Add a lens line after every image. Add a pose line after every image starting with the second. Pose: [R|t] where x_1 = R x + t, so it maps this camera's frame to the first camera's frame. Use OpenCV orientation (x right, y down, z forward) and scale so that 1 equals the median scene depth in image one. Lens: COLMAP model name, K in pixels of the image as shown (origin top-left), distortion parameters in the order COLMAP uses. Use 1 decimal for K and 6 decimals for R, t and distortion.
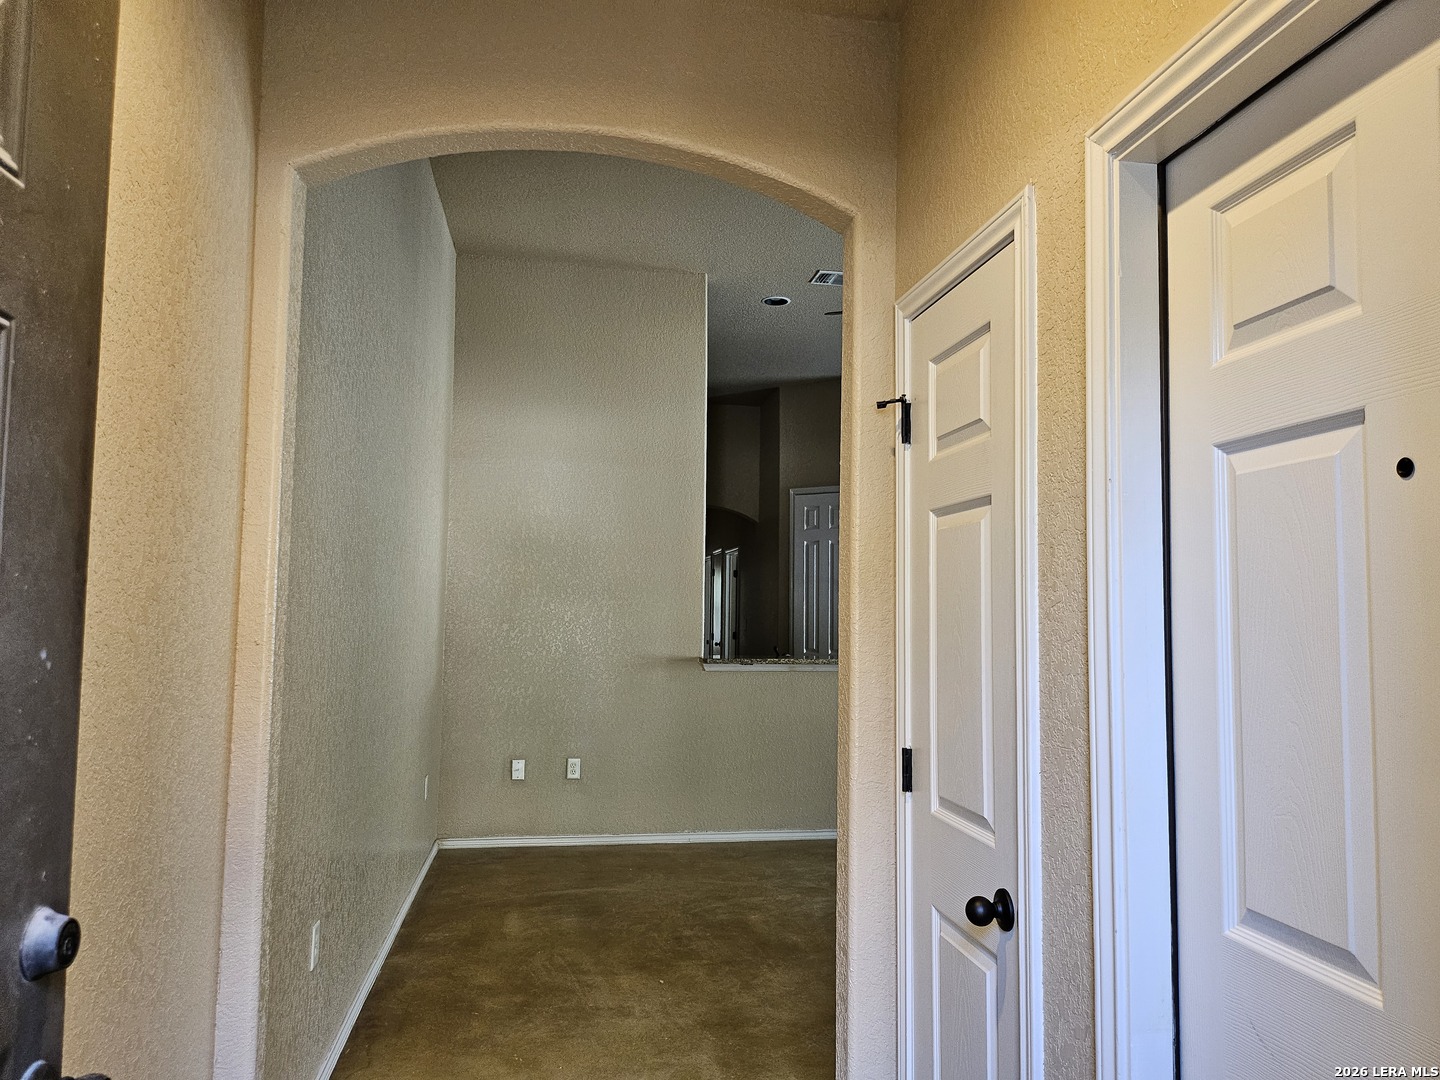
lens RADIAL K [[1020.0, 0, 724.3], [0, 1020.0, 527.8], [0, 0, 1]] dist [-0.005732, -0.007833]
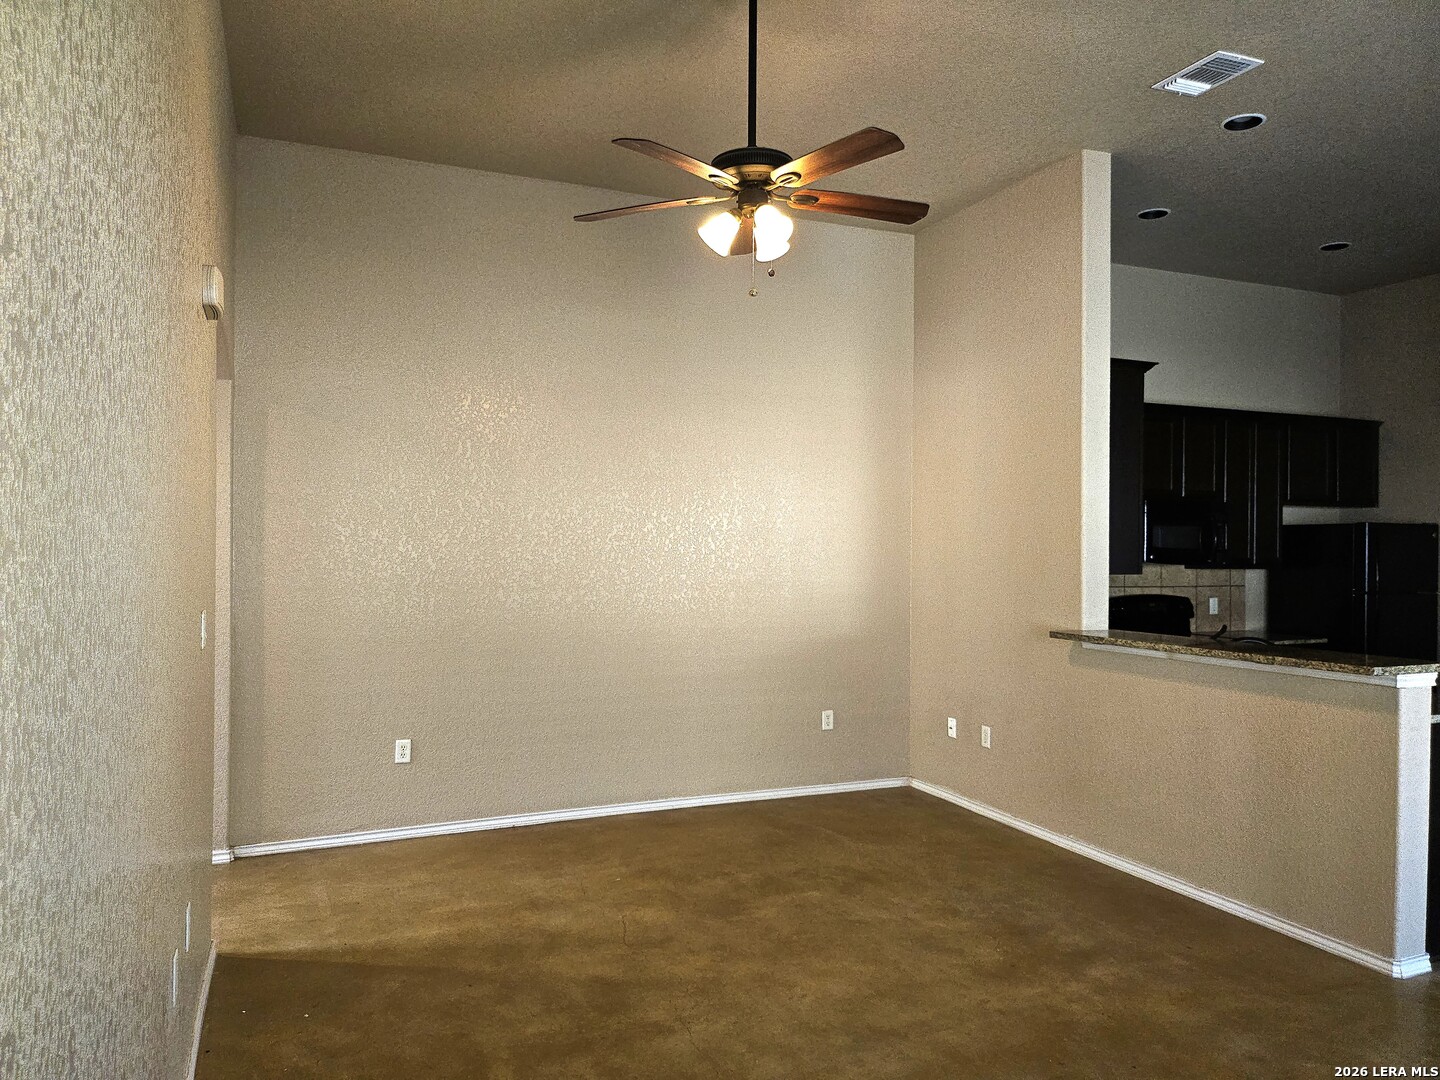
lens RADIAL K [[1020.0, 0, 722.6], [0, 1020.0, 553.6], [0, 0, 1]] dist [-0.005732, -0.007833]
pose [[0.229945, -0.002382, -0.973201, 0.724899], [0.070120, 0.997439, 0.014126, 0.035702], [0.970674, -0.071489, 0.229523, 0.558668]]
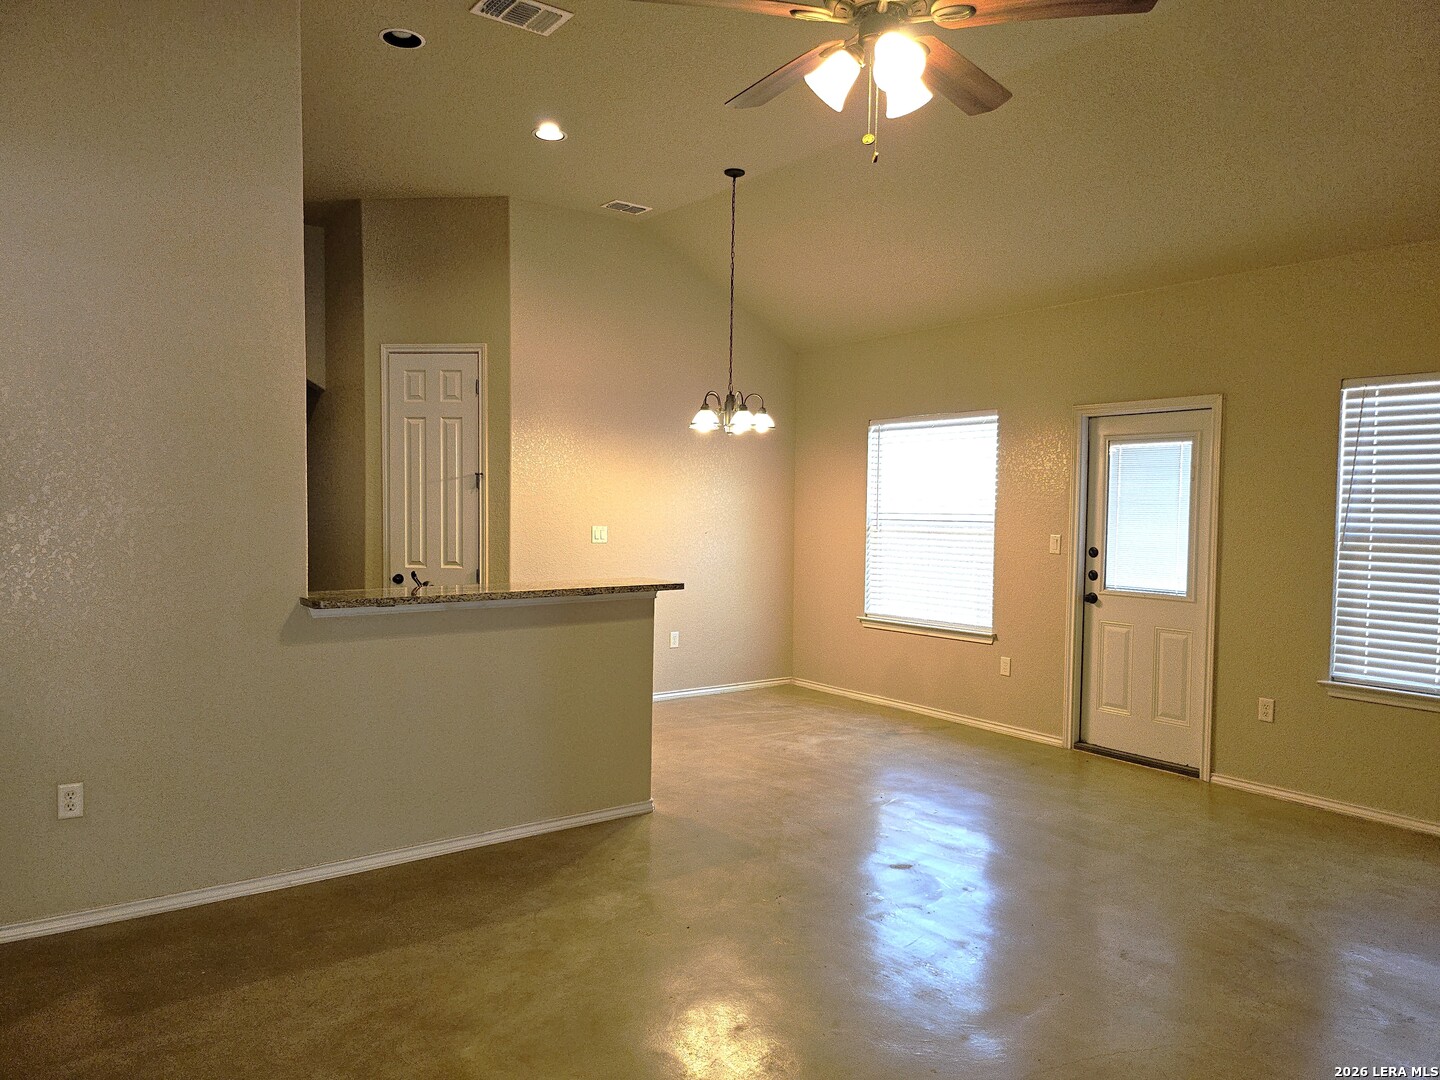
lens RADIAL K [[1020.0, 0, 729.3], [0, 1020.0, 546.4], [0, 0, 1]] dist [-0.005732, -0.007833]
pose [[0.887877, -0.022957, 0.459507, -0.078197], [-0.036058, 0.992210, 0.119244, 0.013092], [-0.458665, -0.122443, 0.880133, 0.347359]]
